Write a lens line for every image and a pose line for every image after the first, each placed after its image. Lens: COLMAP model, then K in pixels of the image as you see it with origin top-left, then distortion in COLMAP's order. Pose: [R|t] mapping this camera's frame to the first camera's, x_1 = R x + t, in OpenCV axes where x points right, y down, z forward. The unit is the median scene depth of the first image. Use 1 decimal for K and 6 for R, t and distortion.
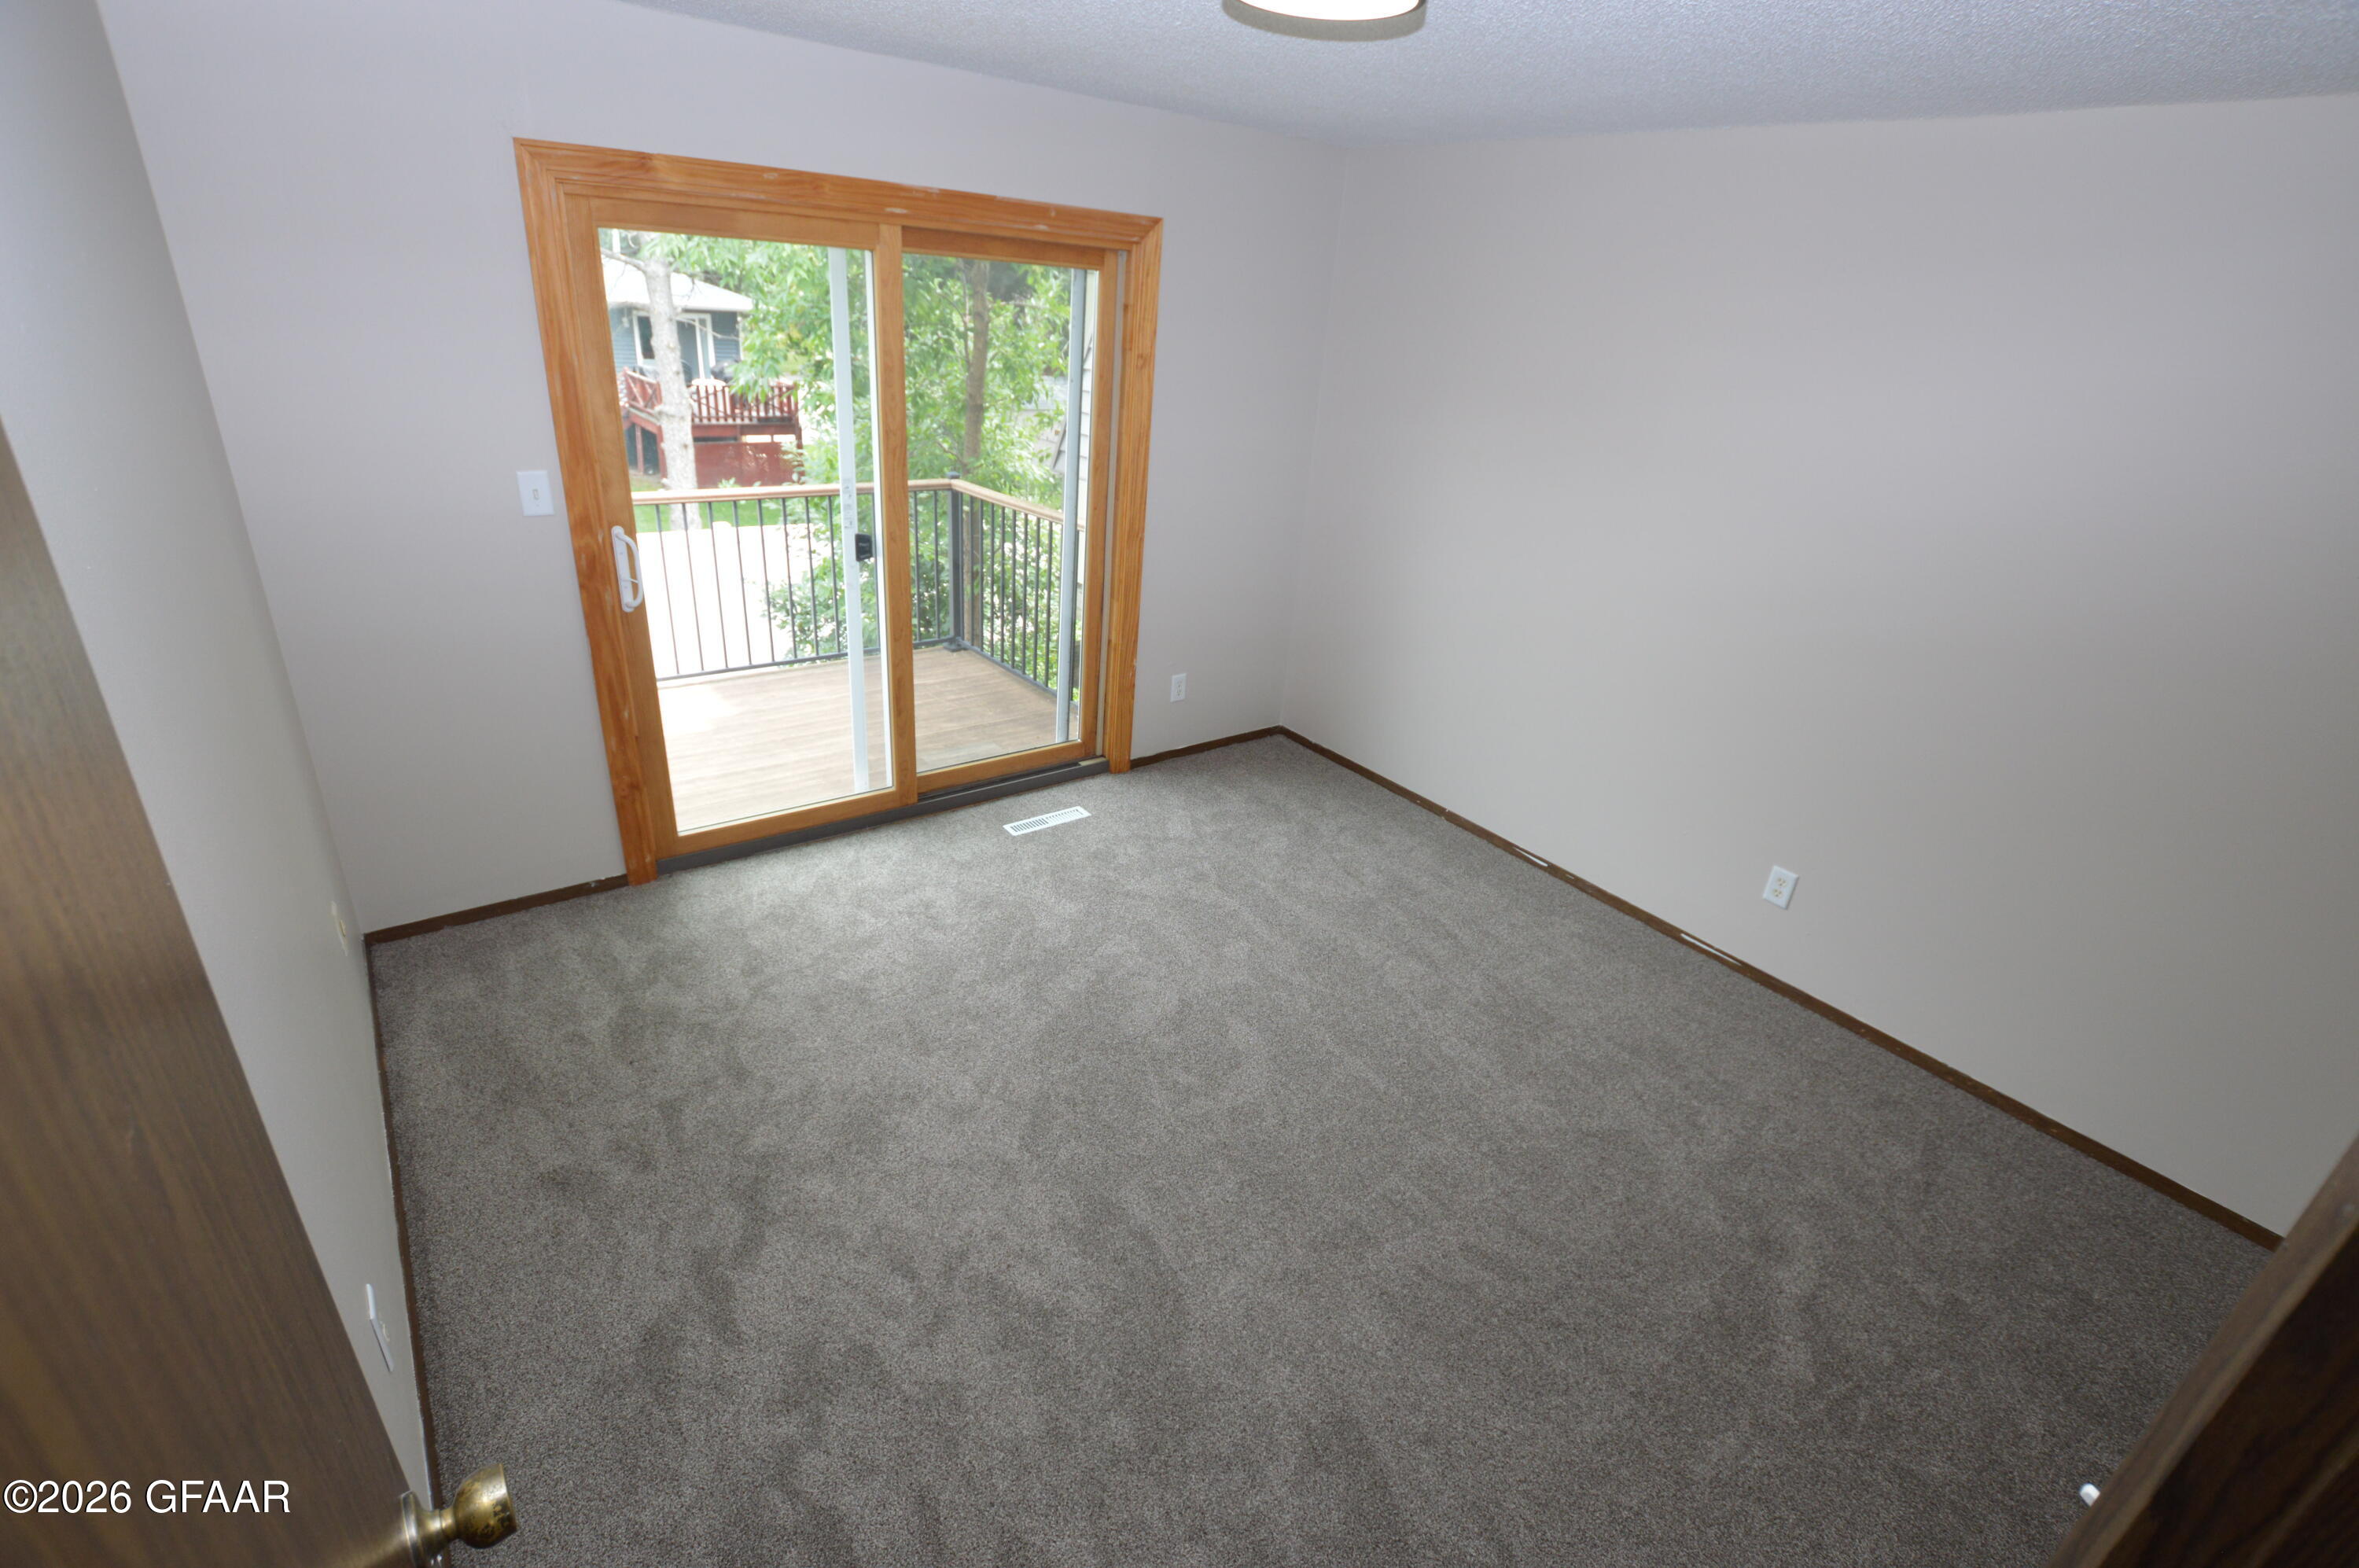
lens RADIAL K [[1050.3, 0, 1169.7], [0, 1050.3, 780.0], [0, 0, 1]] dist [-0.005190, -0.000164]
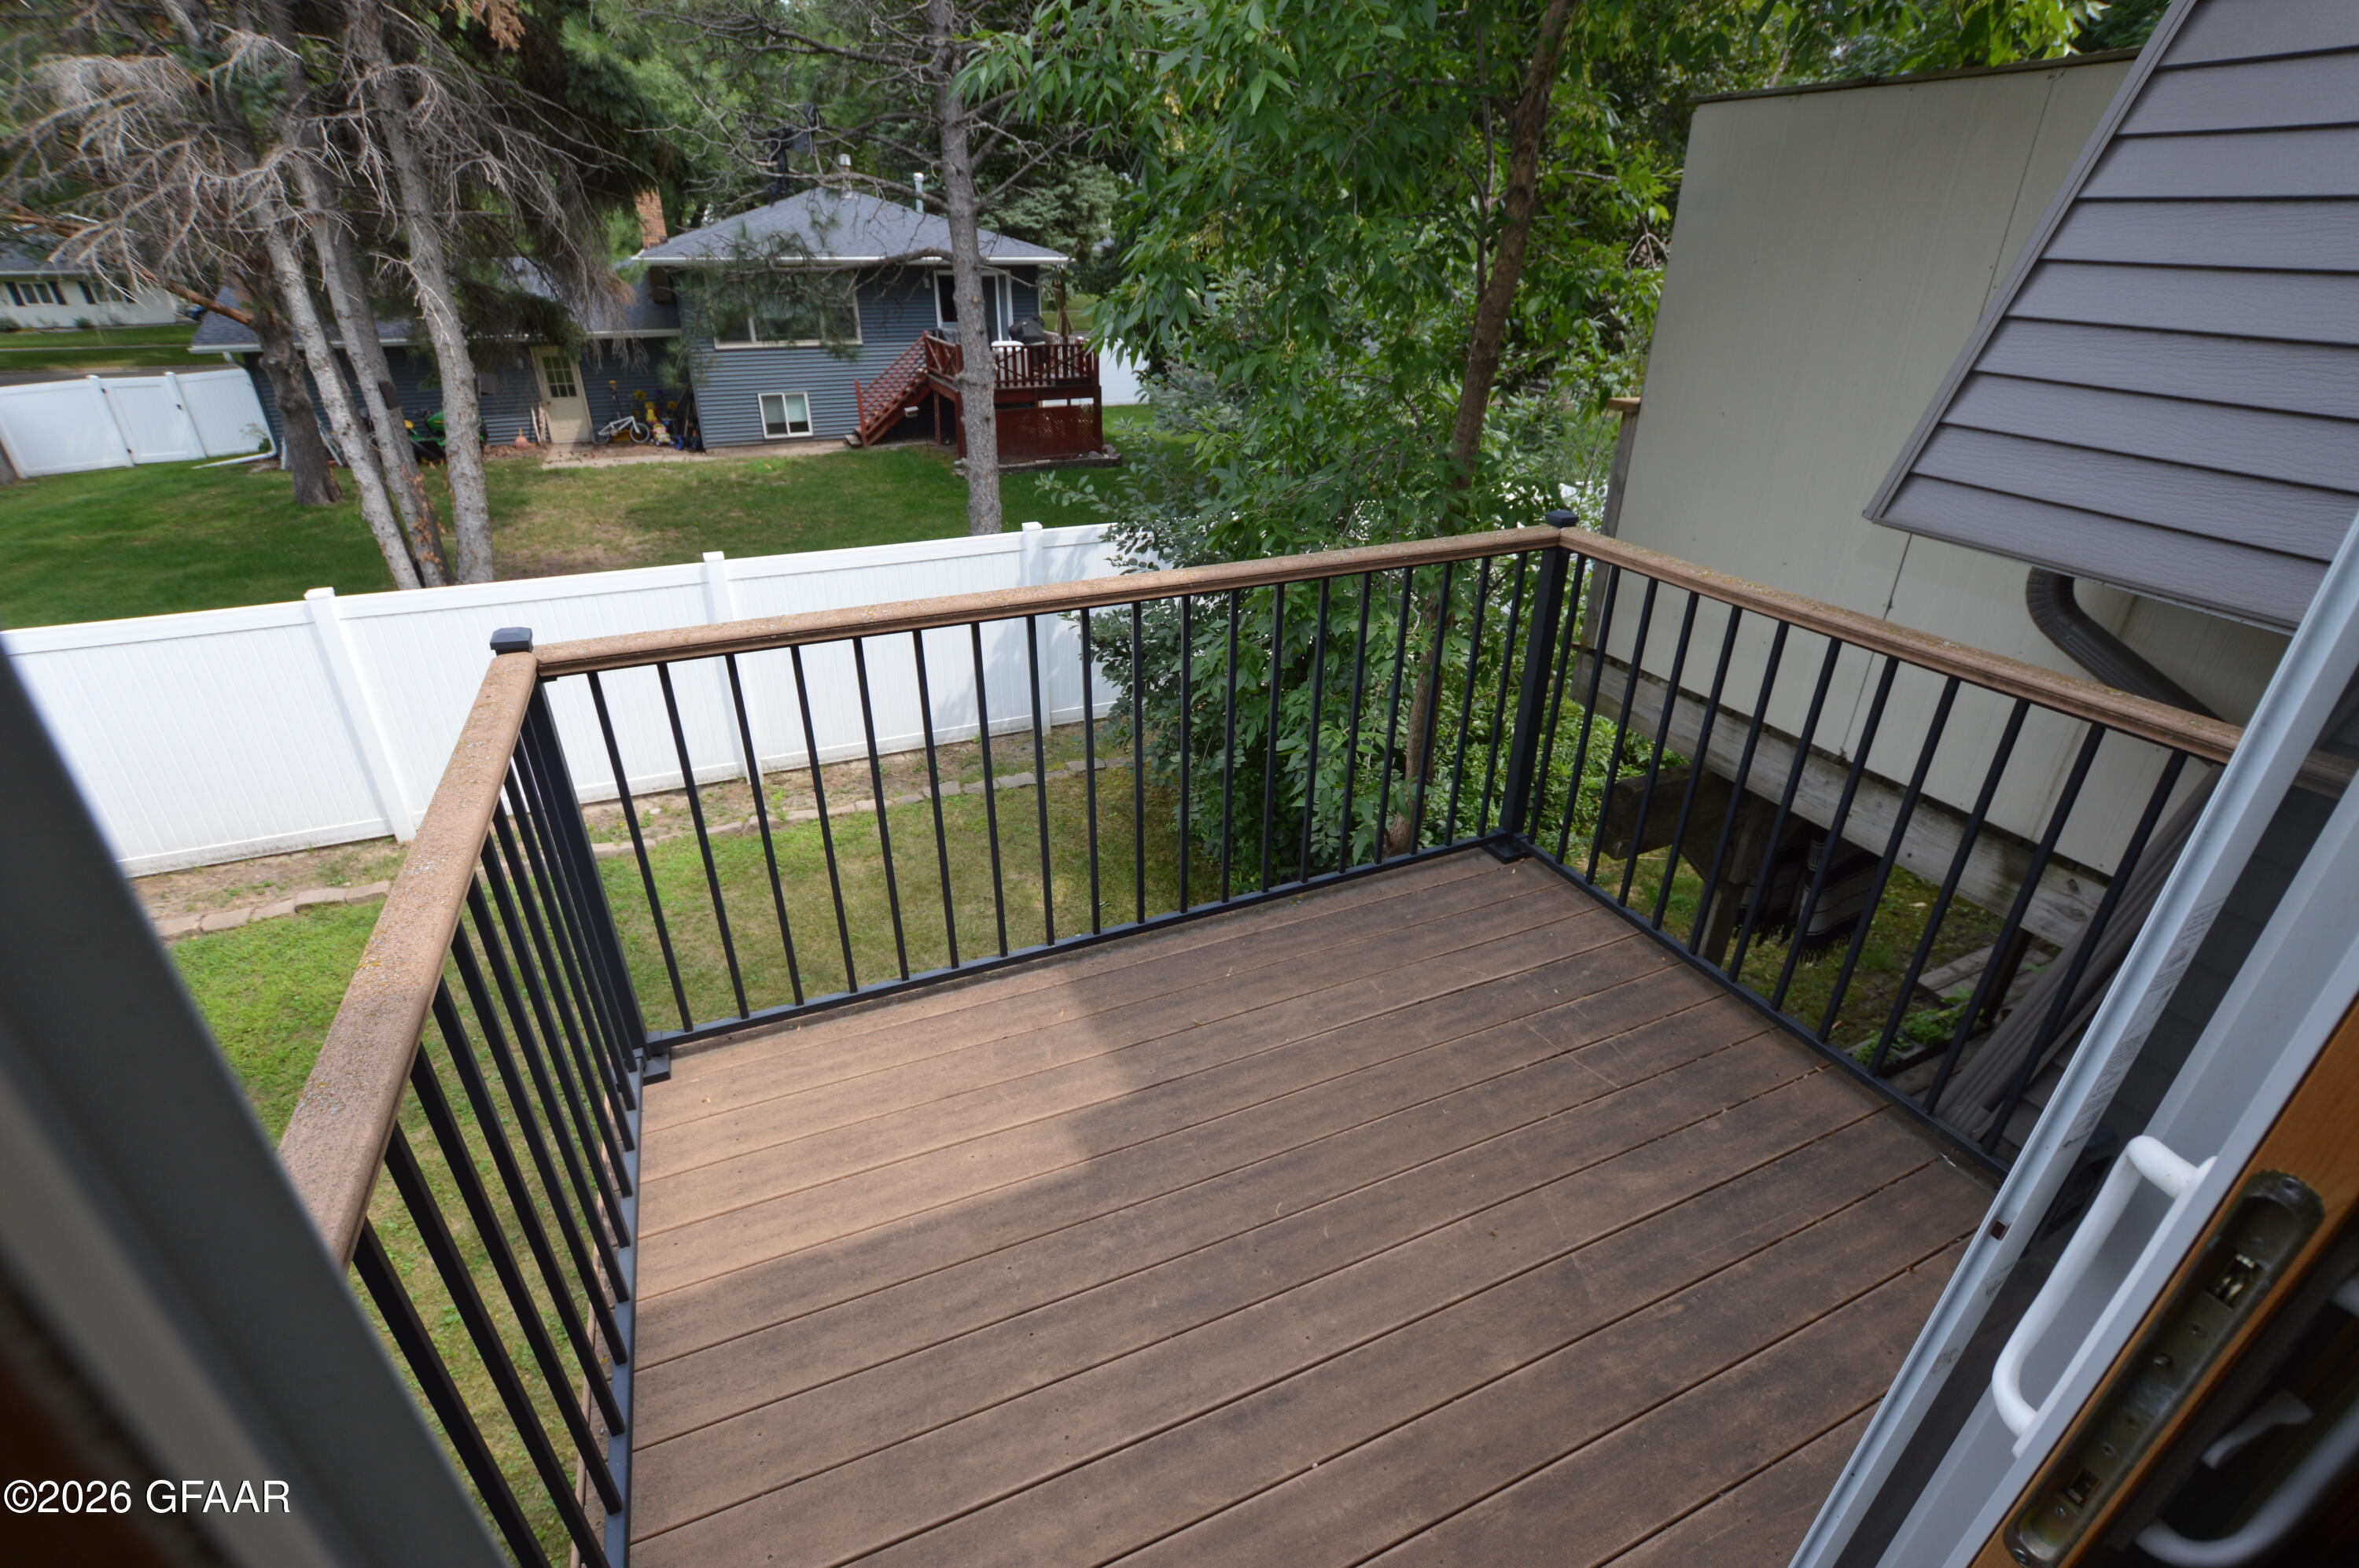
lens RADIAL K [[1050.3, 0, 1187.3], [0, 1050.3, 785.3], [0, 0, 1]] dist [-0.005190, -0.000164]
pose [[0.973767, 0.051667, -0.221604, -0.091699], [-0.041261, 0.997829, 0.051336, -0.066597], [0.223775, -0.040846, 0.973785, 0.178481]]
